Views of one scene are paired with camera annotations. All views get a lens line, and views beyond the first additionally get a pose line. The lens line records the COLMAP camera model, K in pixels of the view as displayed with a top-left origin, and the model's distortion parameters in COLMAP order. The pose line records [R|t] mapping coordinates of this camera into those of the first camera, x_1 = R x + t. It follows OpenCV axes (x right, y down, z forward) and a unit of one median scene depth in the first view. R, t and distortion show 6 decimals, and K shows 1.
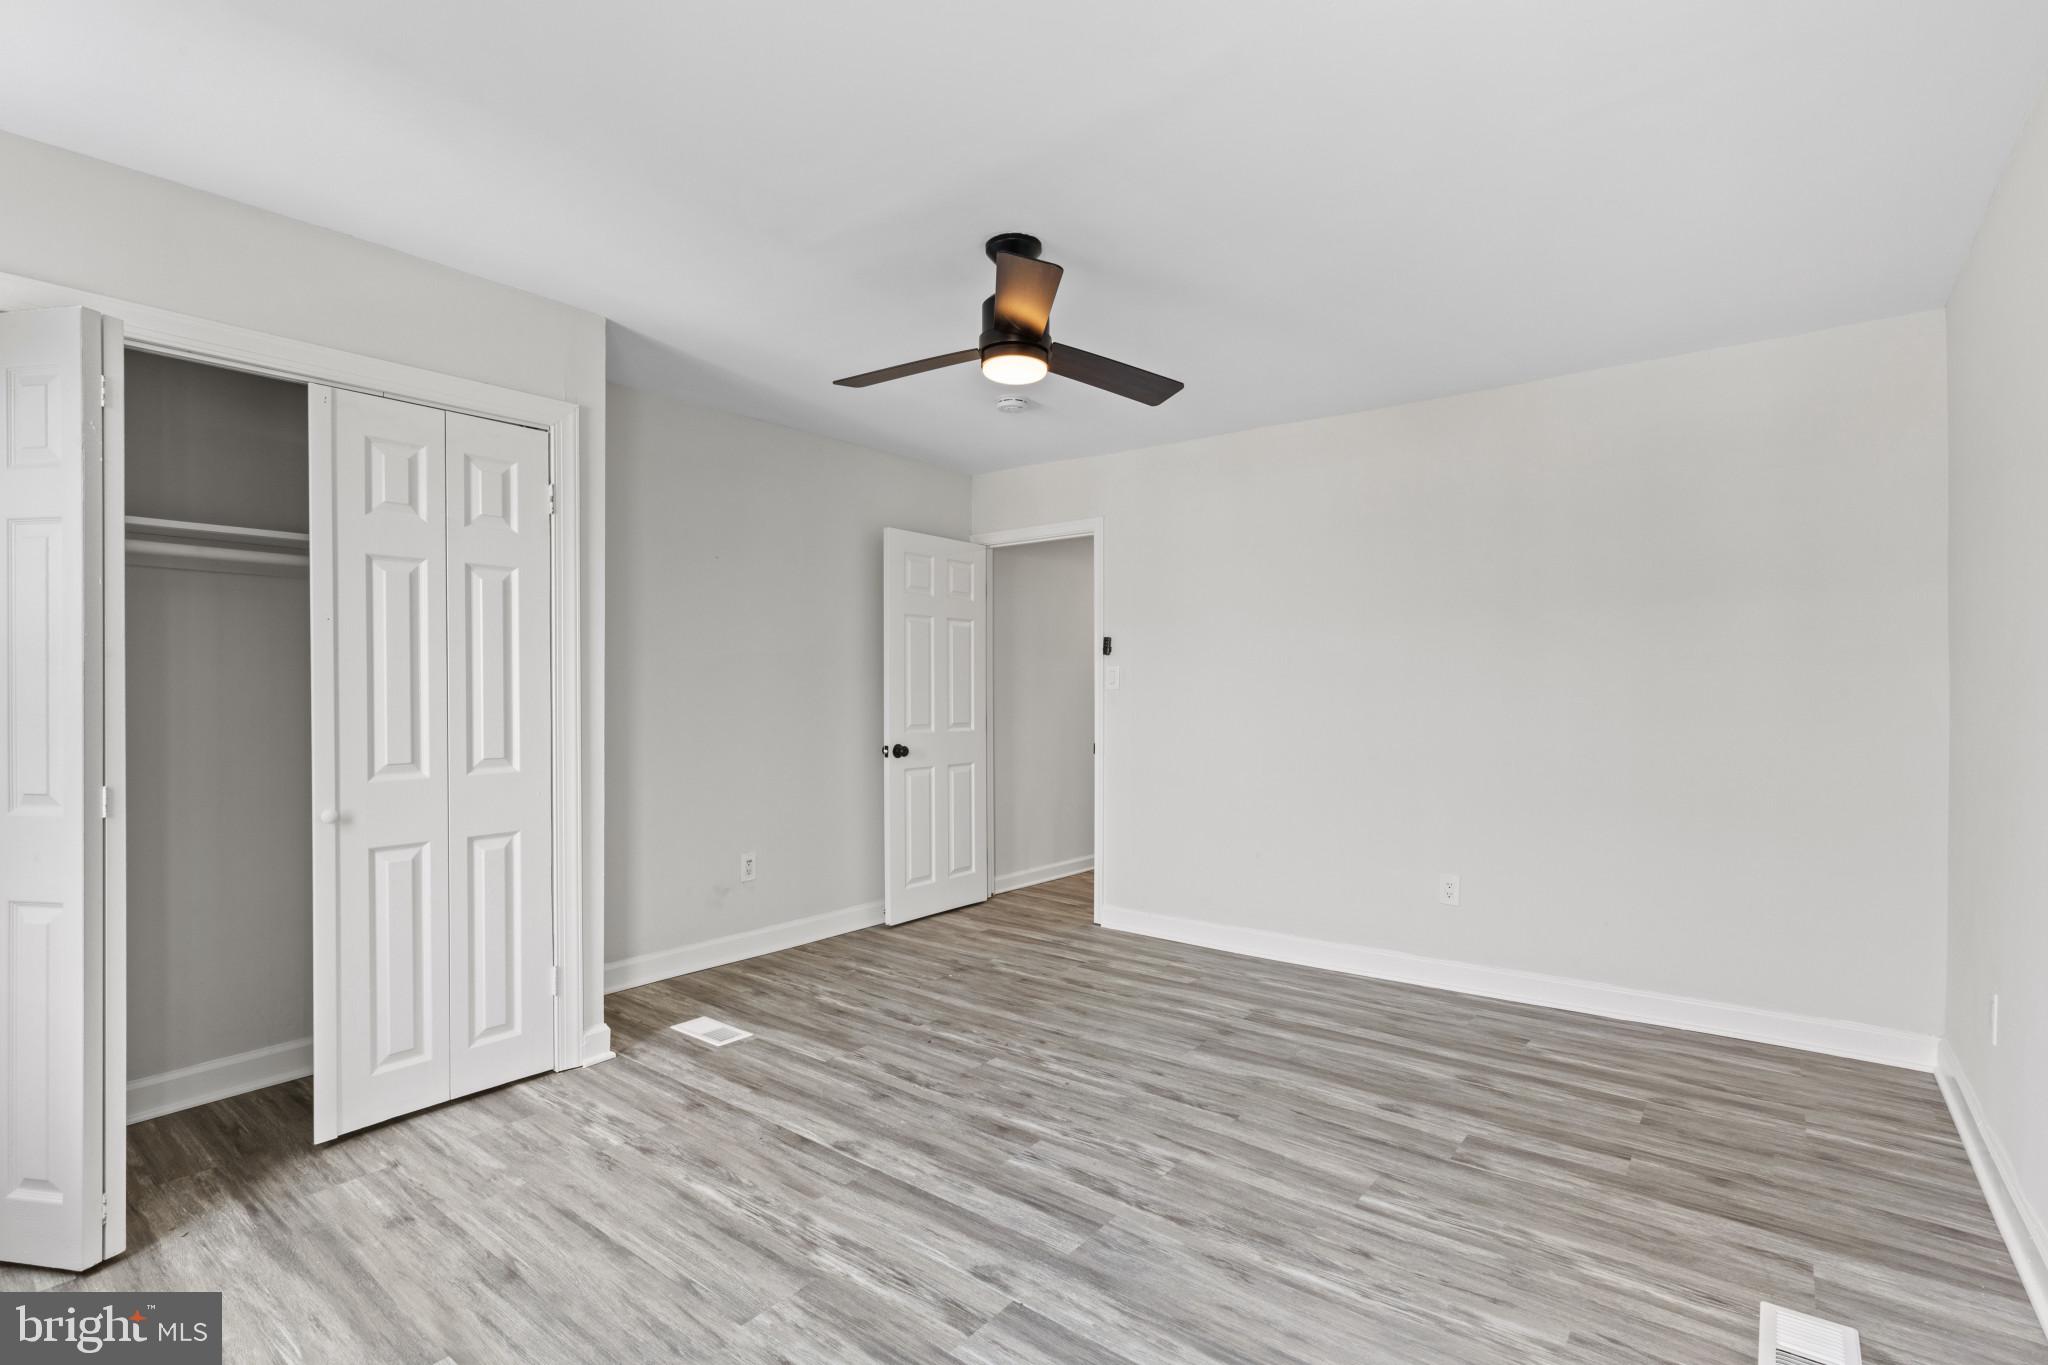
lens RADIAL K [[951.3, 0, 1046.1], [0, 951.3, 697.1], [0, 0, 1]] dist [0.006770, -0.001118]
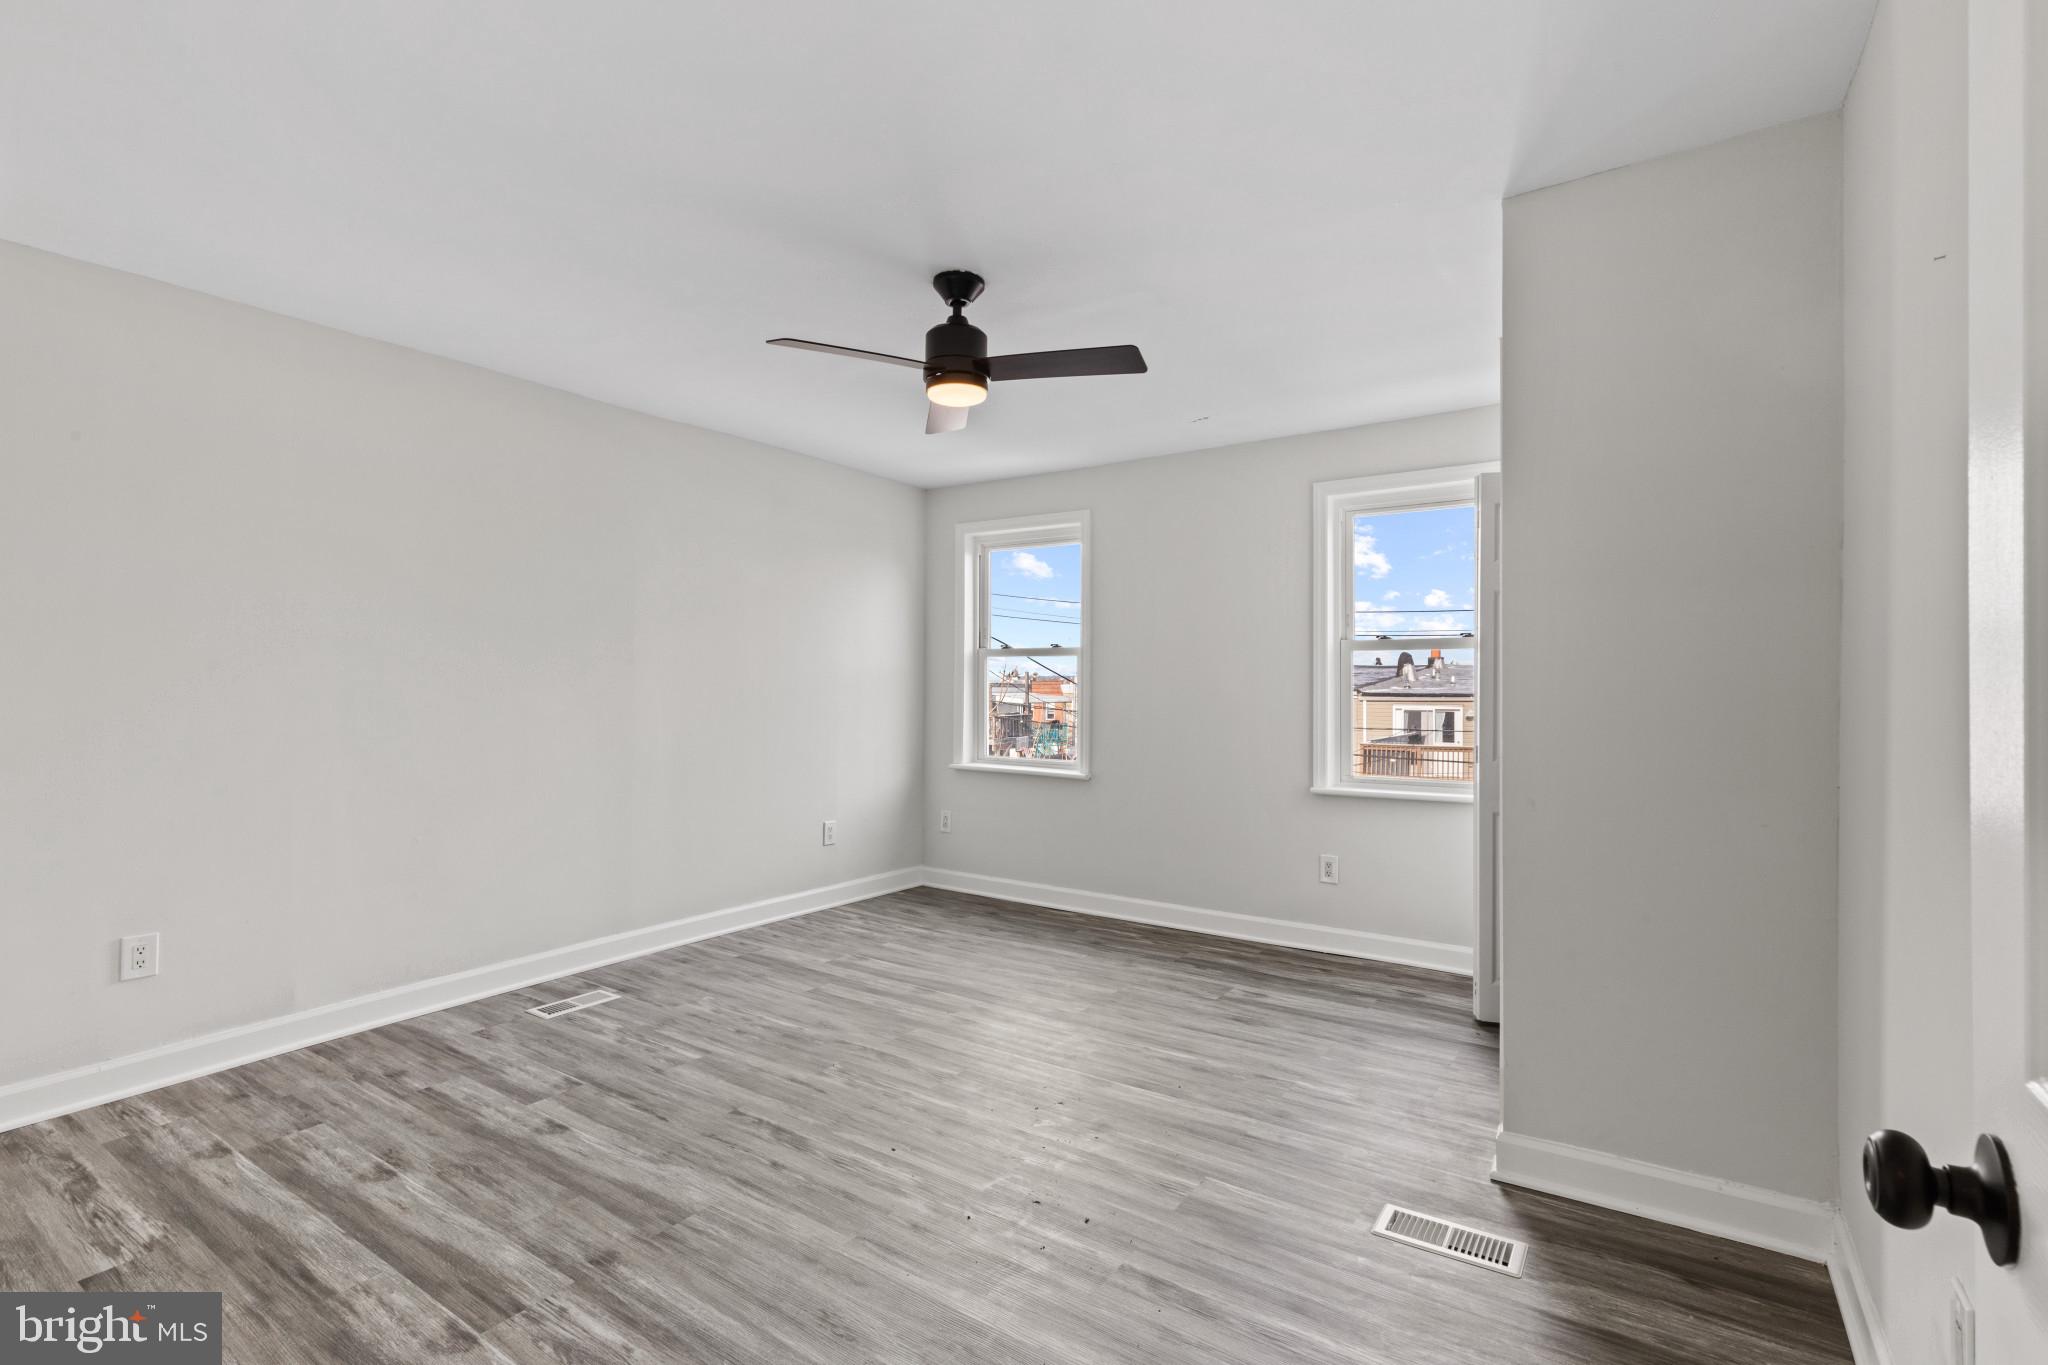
lens RADIAL K [[948.2, 0, 1034.2], [0, 948.2, 682.5], [0, 0, 1]] dist [0.016363, -0.006184]
pose [[-0.998066, -0.001538, -0.062144, -0.050562], [-0.001470, 0.999998, -0.001149, -0.011658], [0.062145, -0.001055, -0.998067, 1.877540]]
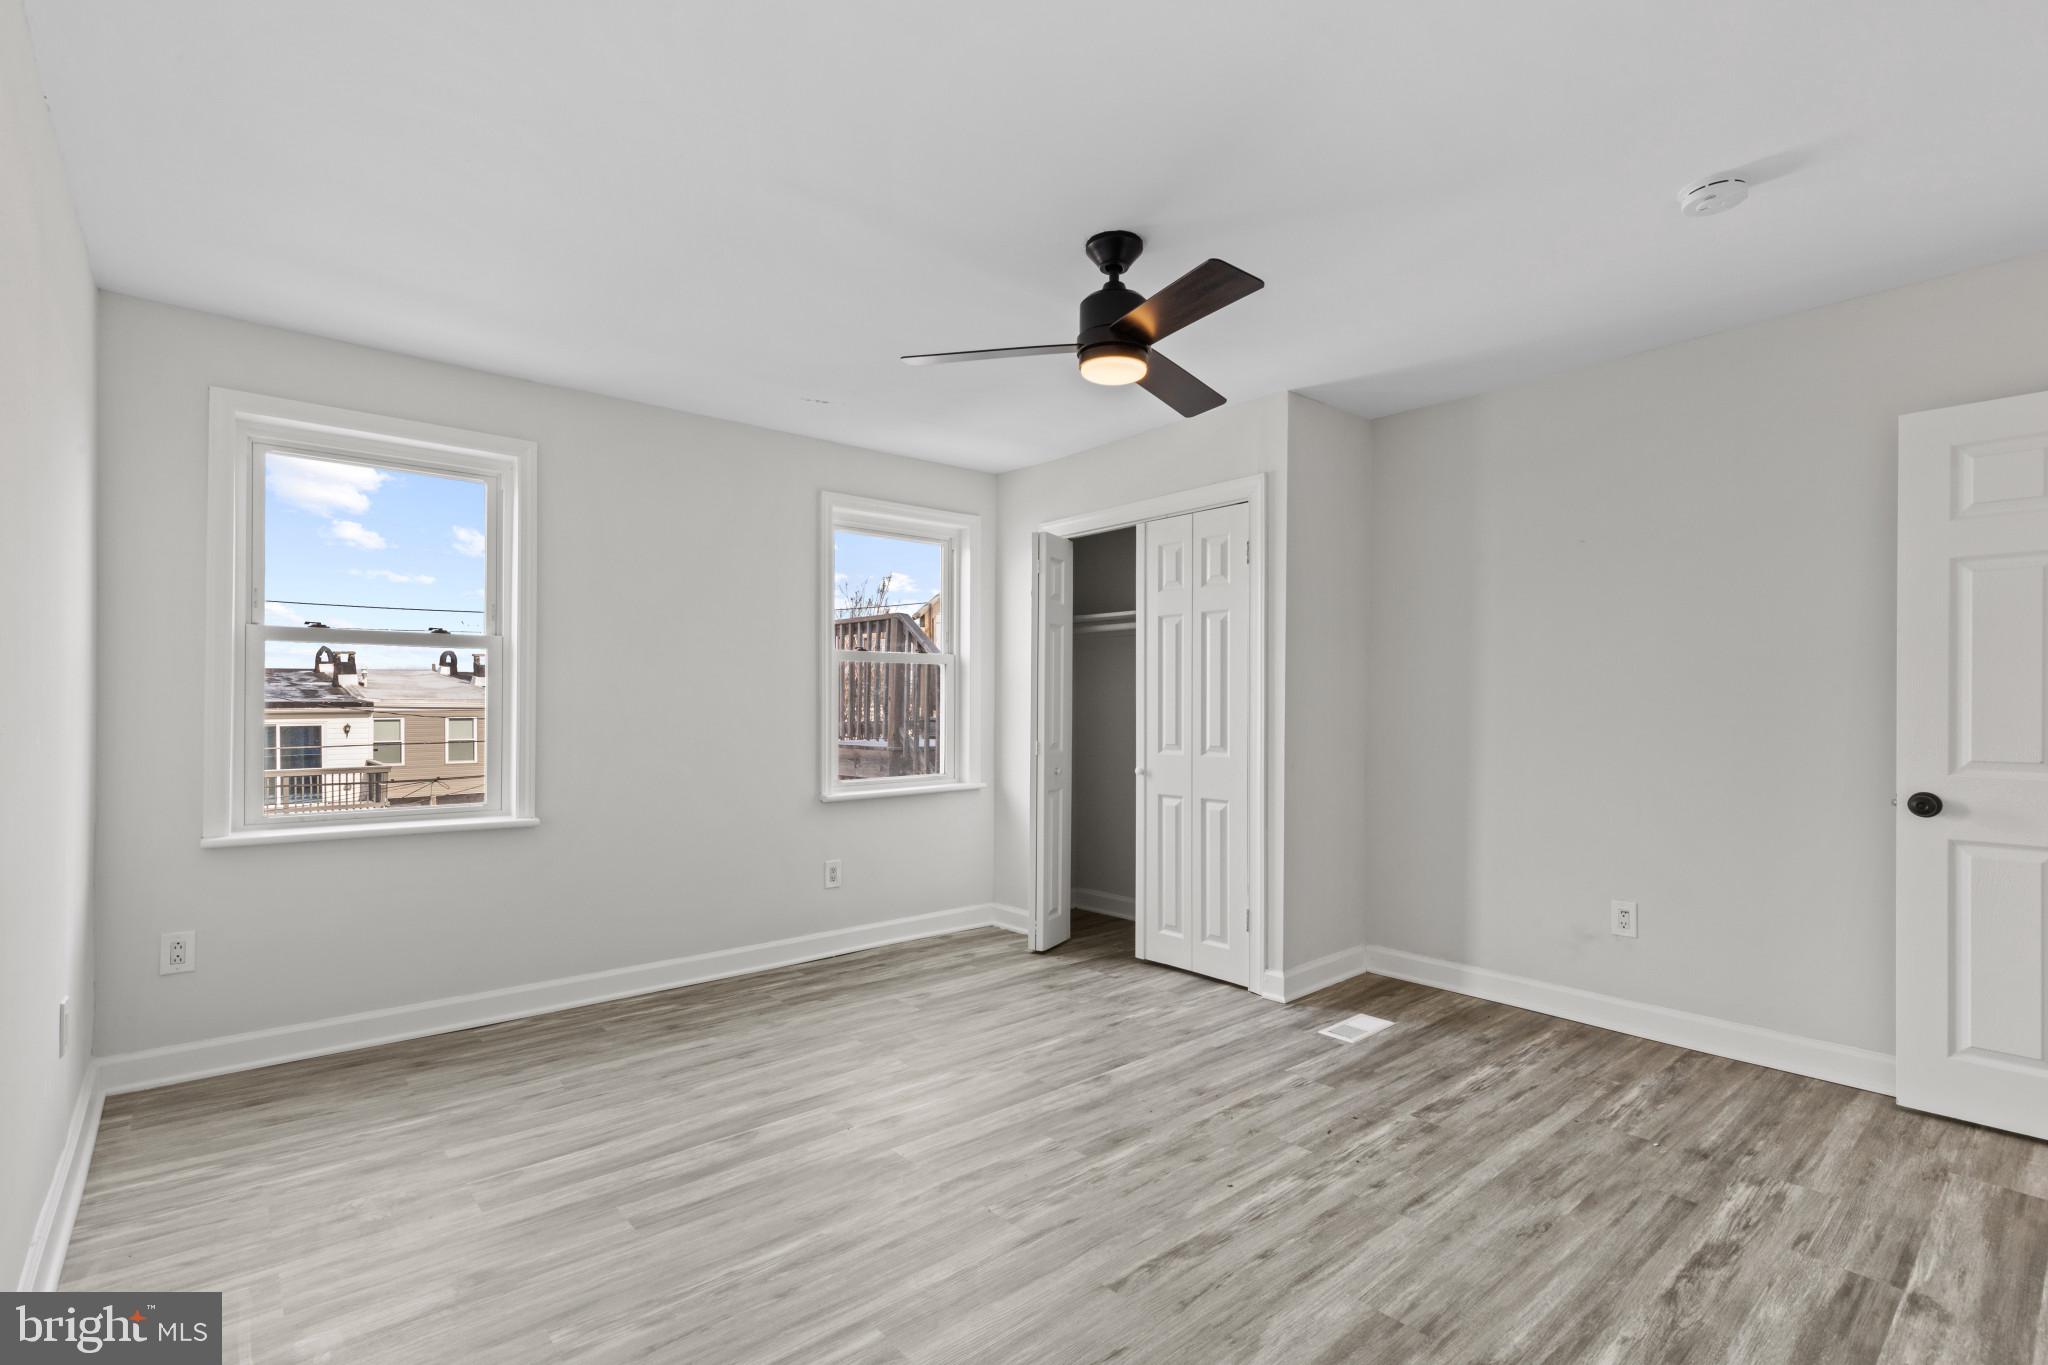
lens RADIAL K [[948.2, 0, 1034.2], [0, 948.2, 682.5], [0, 0, 1]] dist [0.016363, -0.006184]
pose [[-0.191290, -0.018139, -0.981366, 0.858860], [-0.007112, 0.999829, -0.017094, -0.003834], [0.981508, 0.003709, -0.191386, 0.998944]]
